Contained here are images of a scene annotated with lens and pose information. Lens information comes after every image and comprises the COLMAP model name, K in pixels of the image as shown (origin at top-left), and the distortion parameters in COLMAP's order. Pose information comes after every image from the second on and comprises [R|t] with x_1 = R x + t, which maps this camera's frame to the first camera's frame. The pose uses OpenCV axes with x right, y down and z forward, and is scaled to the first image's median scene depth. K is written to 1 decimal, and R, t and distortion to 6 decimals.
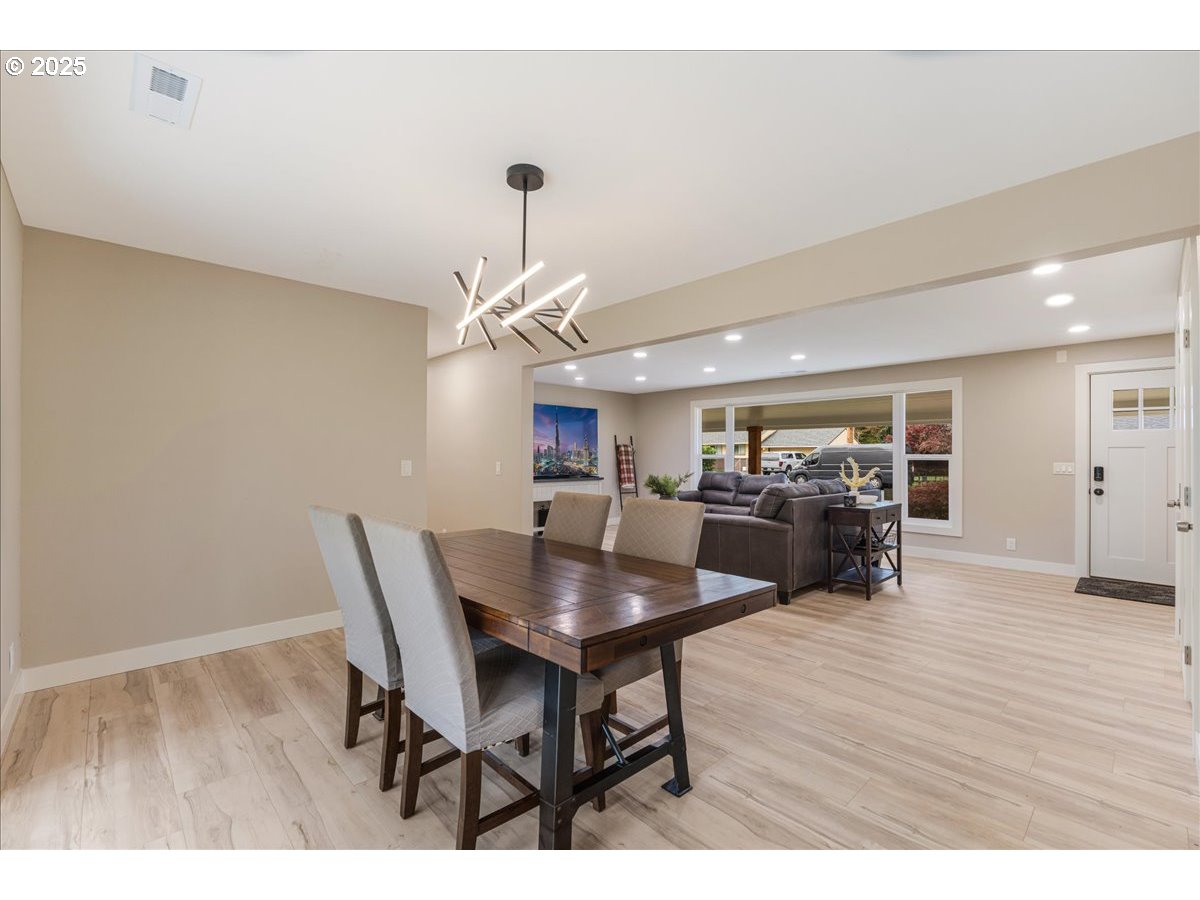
lens RADIAL K [[528.2, 0, 600.0], [0, 528.2, 450.0], [0, 0, 1]] dist [-0.001735, 0.000048]
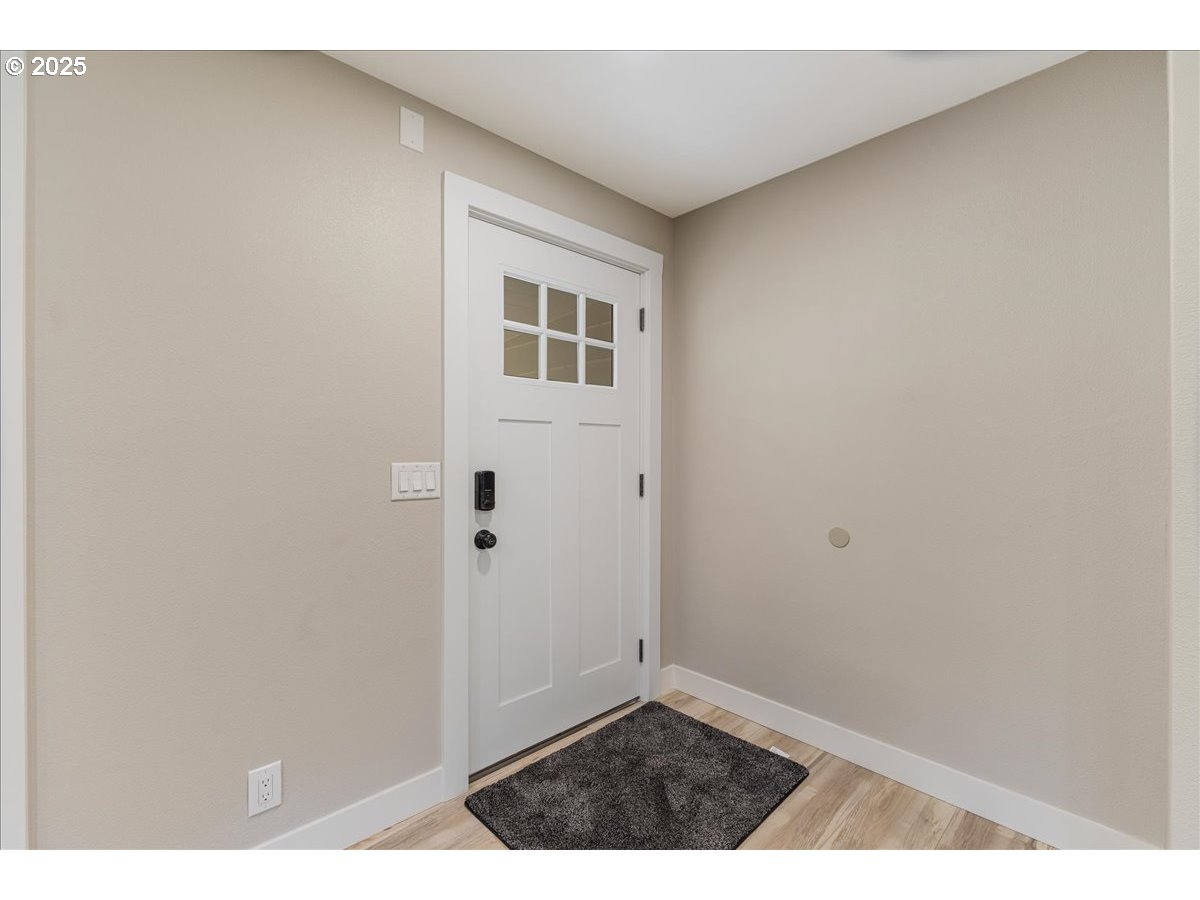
lens RADIAL K [[528.2, 0, 600.0], [0, 528.2, 450.0], [0, 0, 1]] dist [-0.001735, 0.000048]
pose [[-0.002073, -0.003246, 0.999993, 0.578287], [-0.011623, 0.999927, 0.003221, 0.014959], [-0.999930, -0.011617, -0.002110, 0.920739]]
